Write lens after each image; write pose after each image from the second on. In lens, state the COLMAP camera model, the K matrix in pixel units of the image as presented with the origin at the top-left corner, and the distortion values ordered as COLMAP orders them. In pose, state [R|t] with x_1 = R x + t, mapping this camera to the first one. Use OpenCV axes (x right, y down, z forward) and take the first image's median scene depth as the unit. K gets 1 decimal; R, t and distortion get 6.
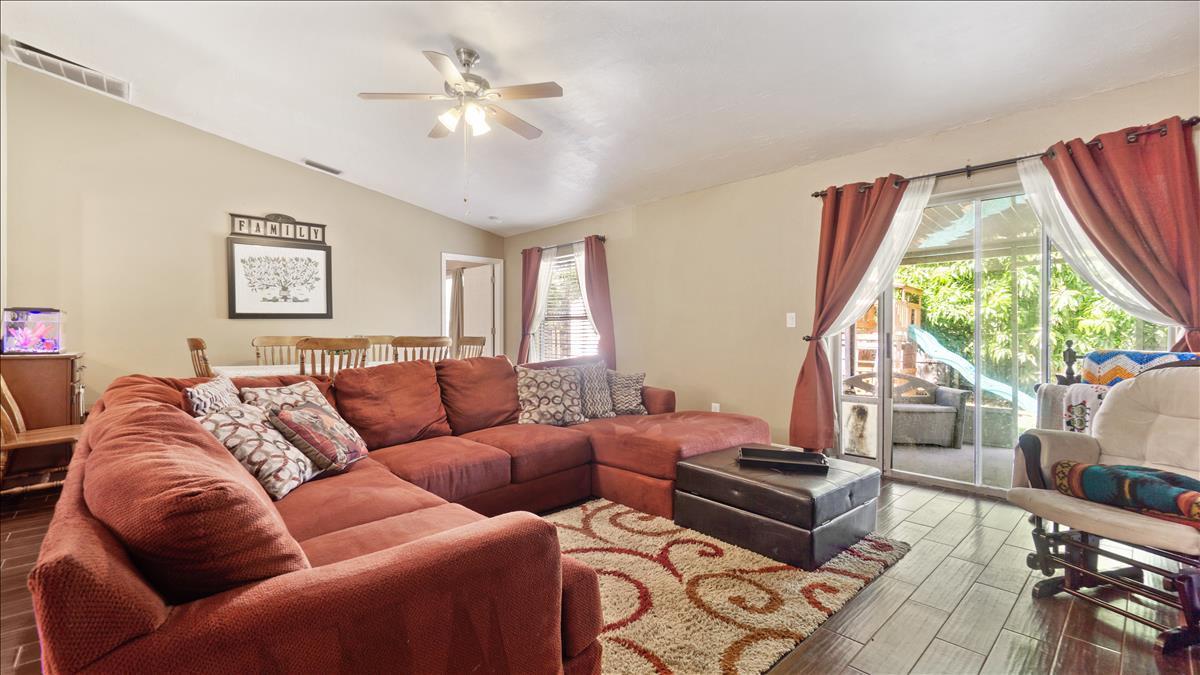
lens RADIAL K [[516.4, 0, 597.6], [0, 516.4, 329.9], [0, 0, 1]] dist [-0.005481, 0.000290]
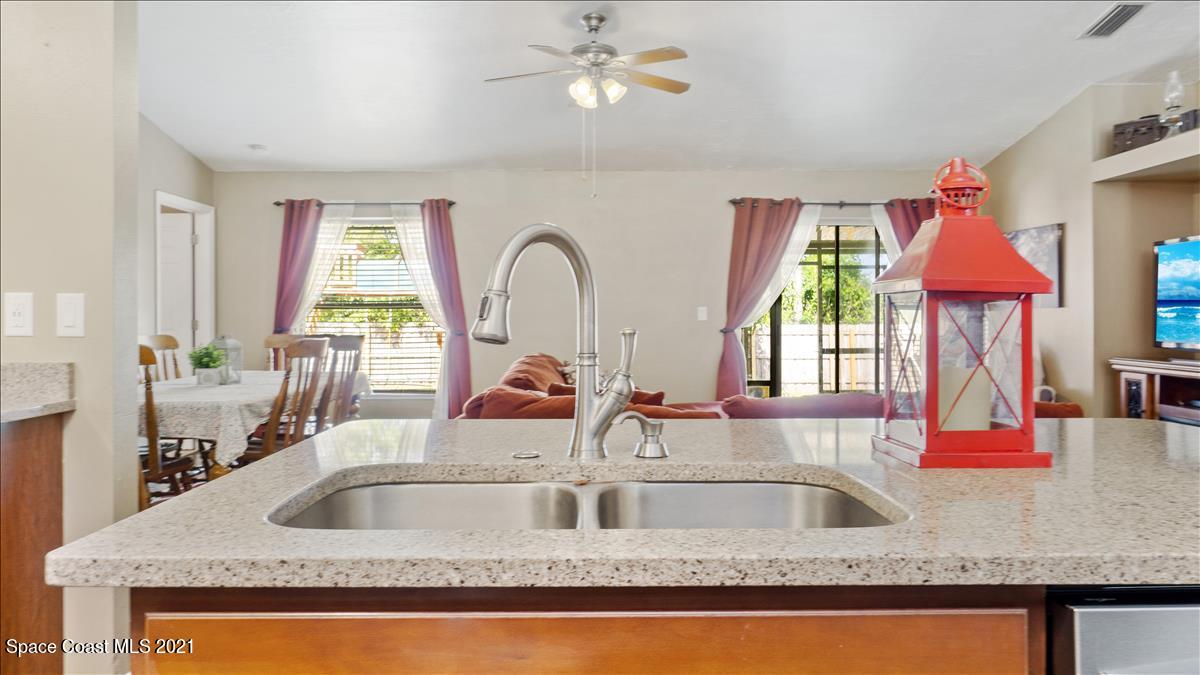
lens RADIAL K [[819.7, 0, 597.1], [0, 819.7, 312.4], [0, 0, 1]] dist [-0.006853, -0.000295]
pose [[0.673841, 0.004959, 0.738859, -0.789089], [0.001195, 0.999969, -0.007801, -0.006791], [-0.738875, 0.006139, 0.673815, 0.019789]]
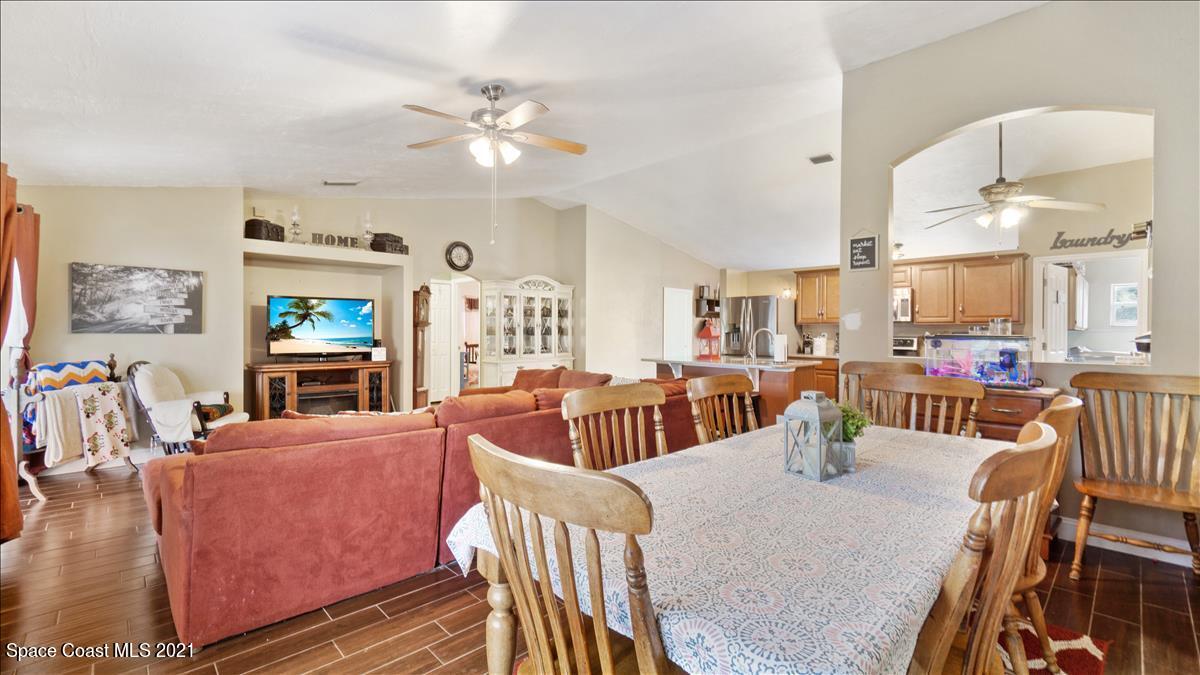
lens RADIAL K [[516.4, 0, 597.6], [0, 516.4, 329.9], [0, 0, 1]] dist [-0.005481, 0.000290]
pose [[-0.999661, -0.002331, -0.025919, -0.265097], [-0.002371, 0.999996, 0.001525, -0.030943], [0.025916, 0.001586, -0.999663, 1.250523]]
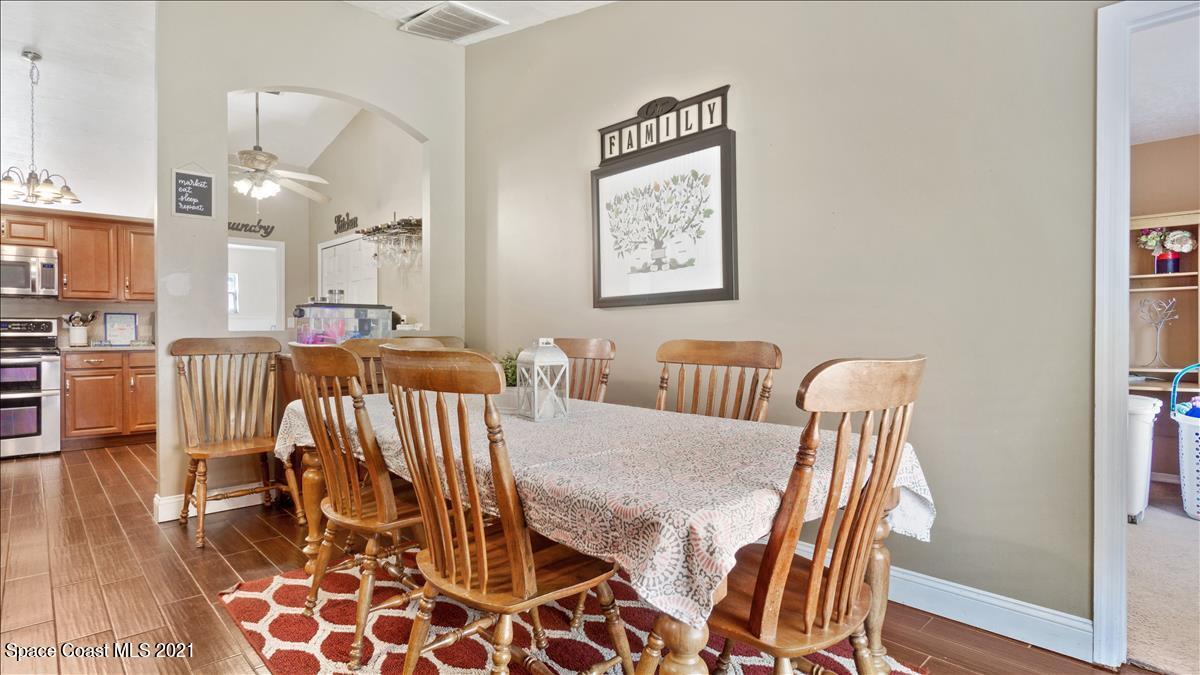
lens RADIAL K [[603.9, 0, 591.2], [0, 603.9, 329.0], [0, 0, 1]] dist [0.002979, 0.000130]
pose [[-0.009386, -0.001172, -0.999955, -0.017986], [-0.003050, 0.999995, -0.001143, 0.003458], [0.999951, 0.003039, -0.009389, 0.965419]]
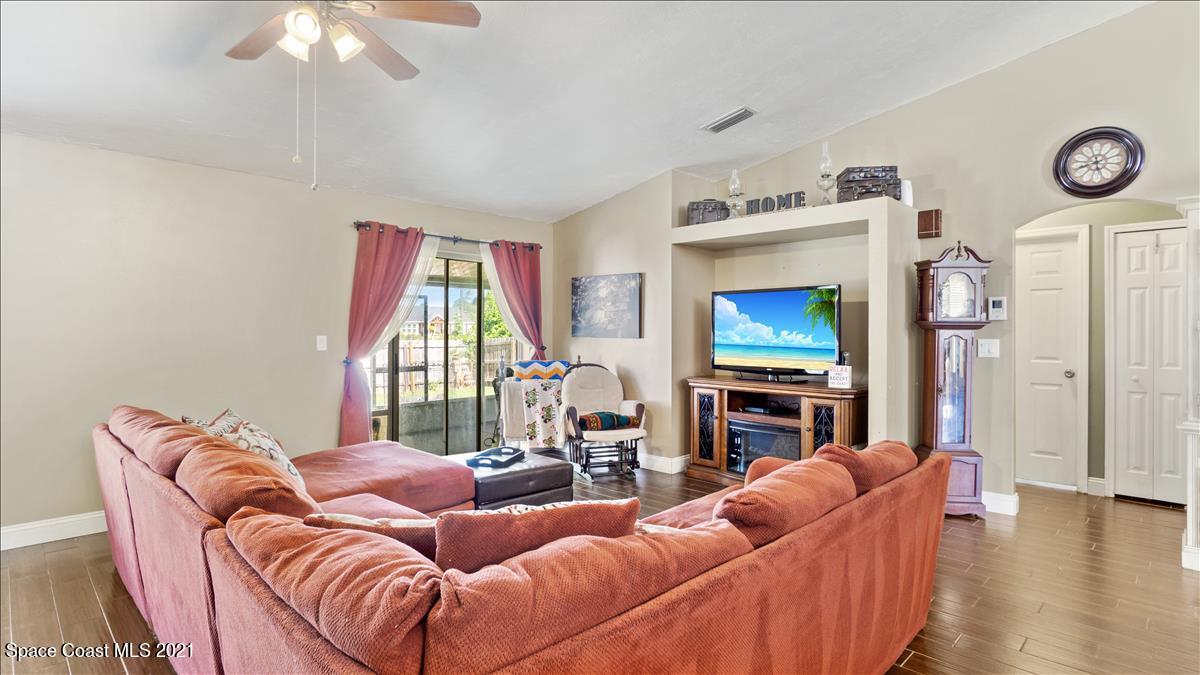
lens RADIAL K [[603.9, 0, 591.2], [0, 603.9, 329.0], [0, 0, 1]] dist [0.002979, 0.000130]
pose [[-0.040670, 0.006813, 0.999149, -0.599231], [-0.001712, 0.999975, -0.006888, -0.029980], [-0.999171, -0.001991, -0.040658, 0.423198]]
